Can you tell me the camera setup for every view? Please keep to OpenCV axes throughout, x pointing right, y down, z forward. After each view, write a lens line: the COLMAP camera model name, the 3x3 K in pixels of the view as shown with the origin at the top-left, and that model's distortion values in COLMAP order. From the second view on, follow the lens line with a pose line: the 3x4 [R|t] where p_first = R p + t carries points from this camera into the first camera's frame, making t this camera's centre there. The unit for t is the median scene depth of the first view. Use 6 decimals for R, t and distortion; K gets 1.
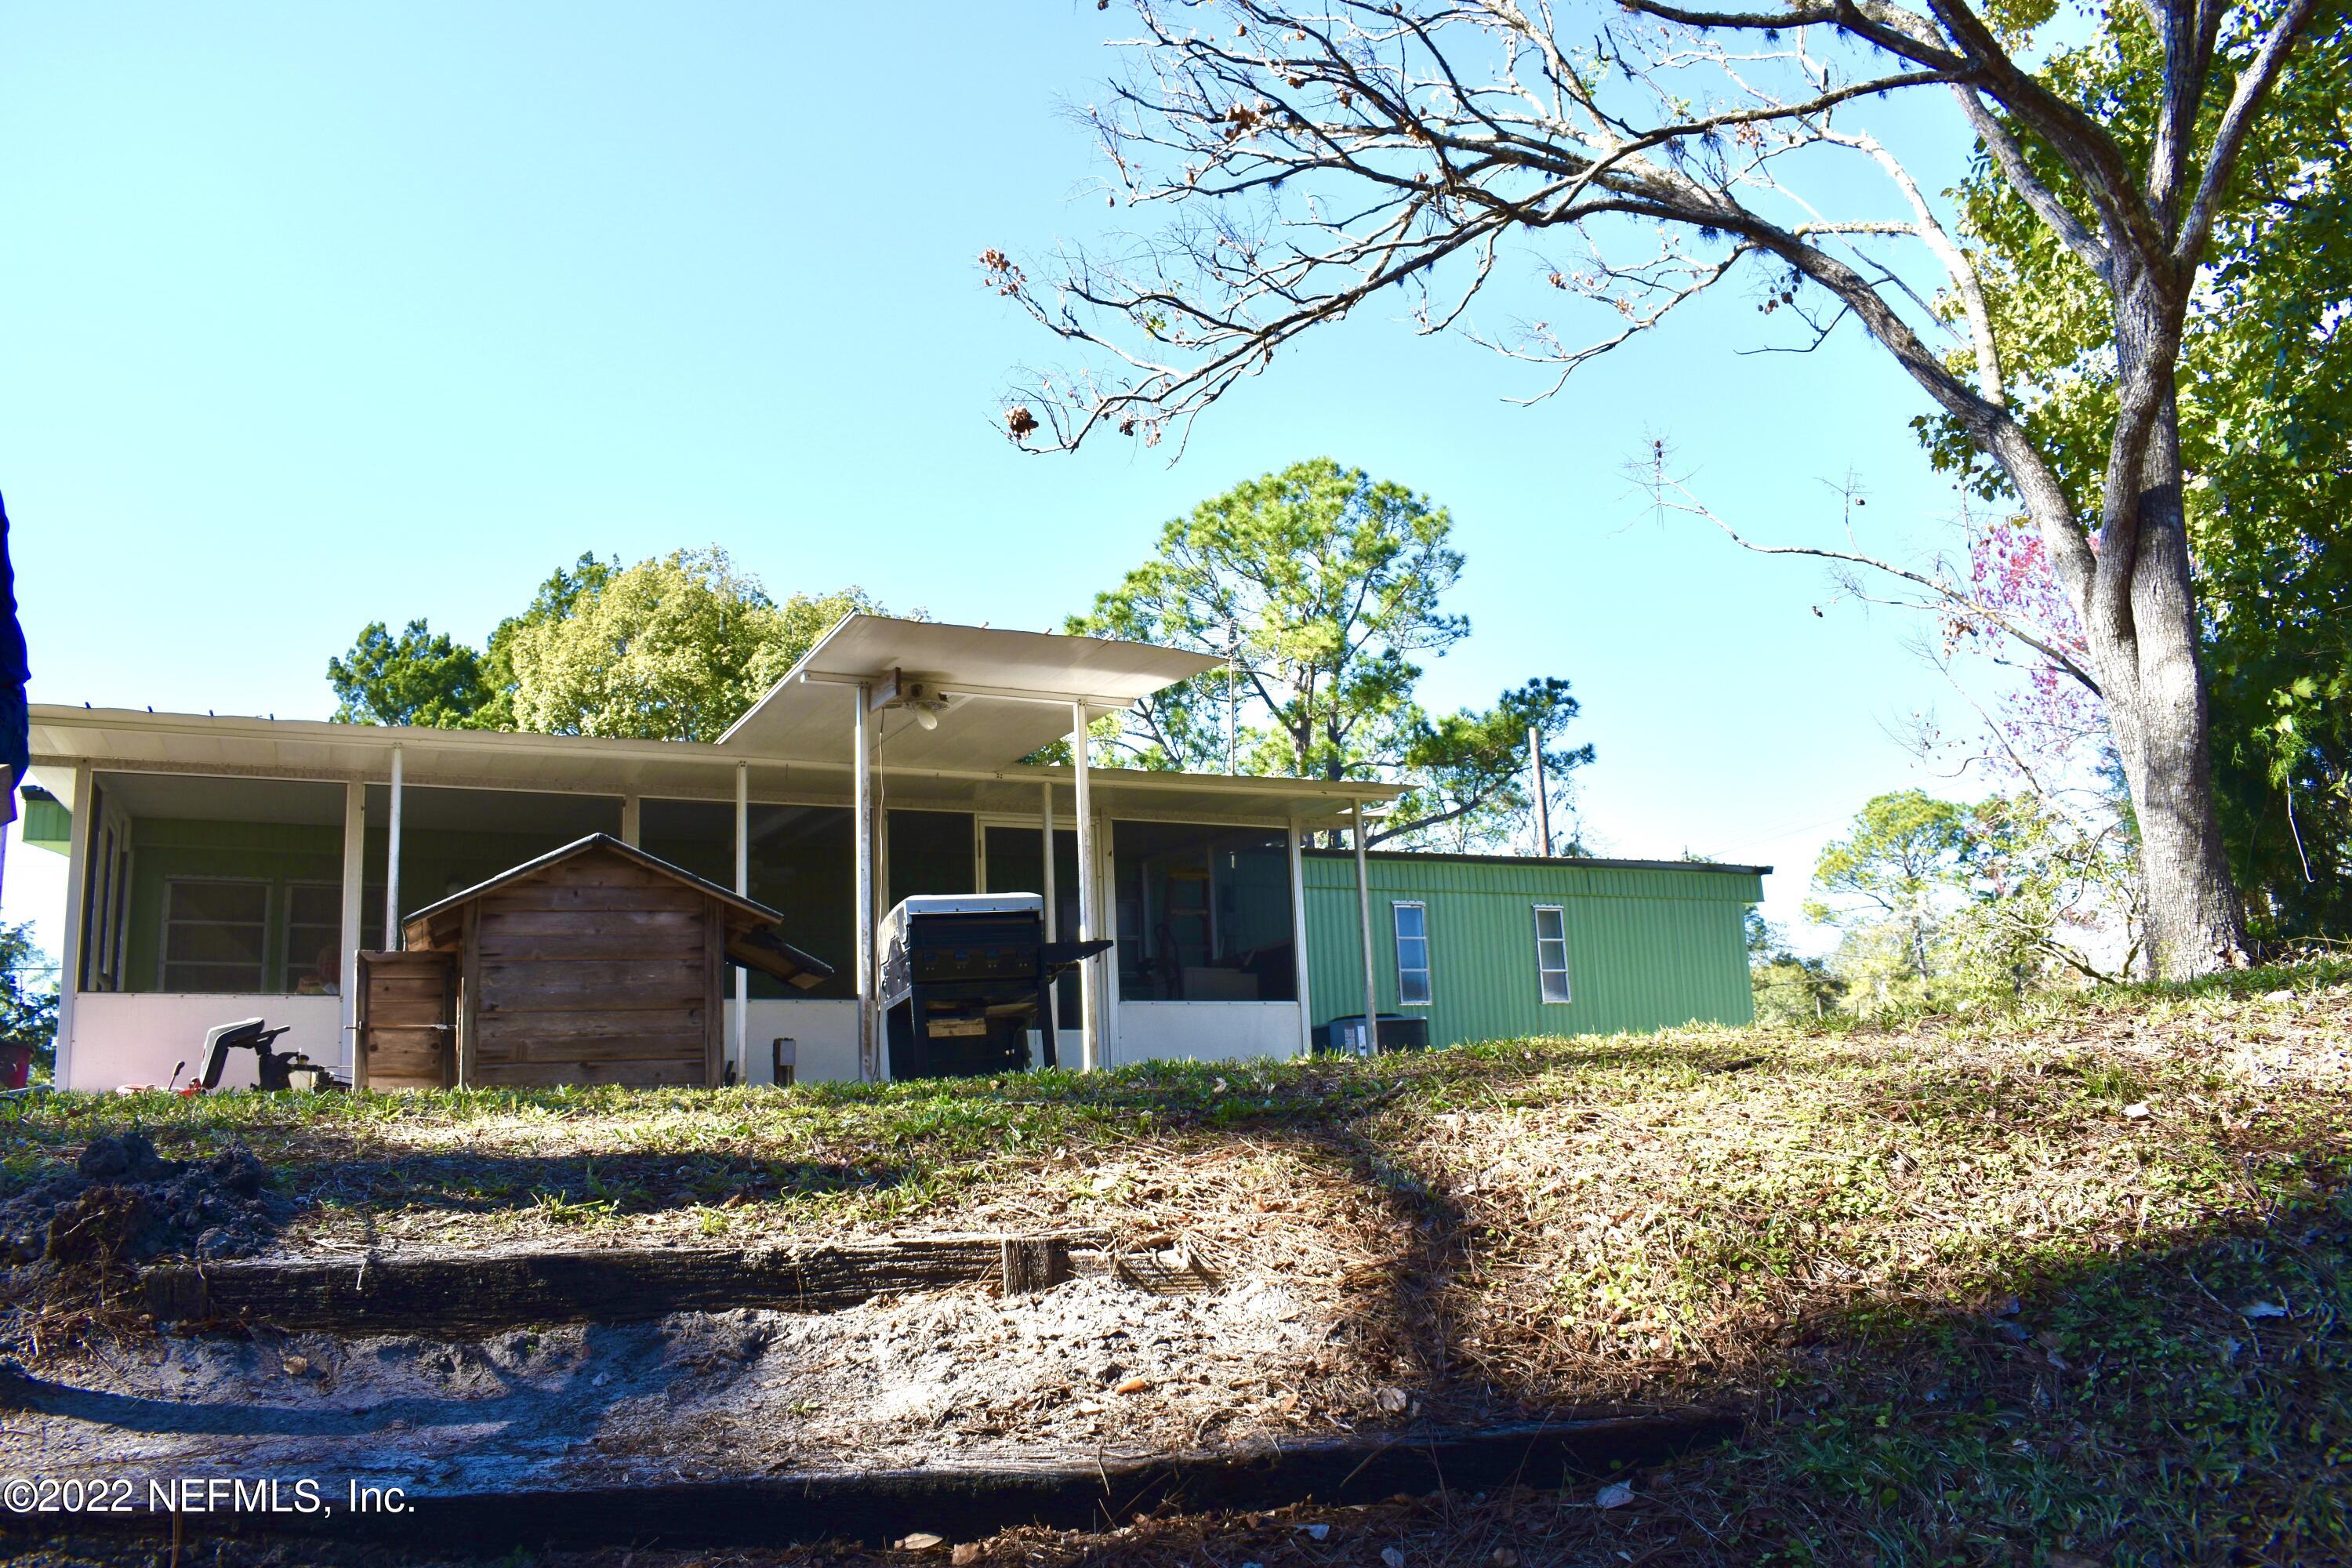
lens RADIAL K [[1835.3, 0, 1176.0], [0, 1835.3, 784.0], [0, 0, 1]] dist [-0.090236, 0.003306]
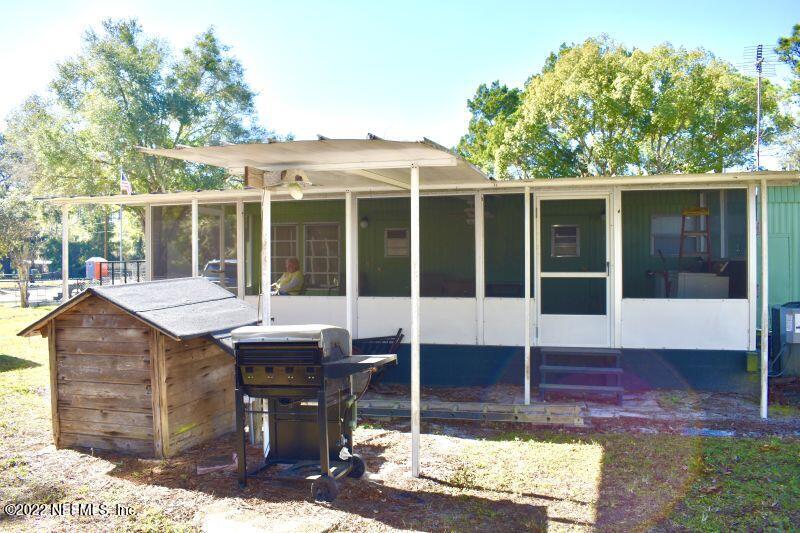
lens RADIAL K [[624.3, 0, 400.0], [0, 624.3, 266.5], [0, 0, 1]] dist [-0.090236, 0.003306]
pose [[0.776423, 0.040539, -0.628907, 0.059395], [0.106638, 0.975088, 0.194505, -0.015669], [0.621124, -0.218084, 0.752758, 0.160058]]
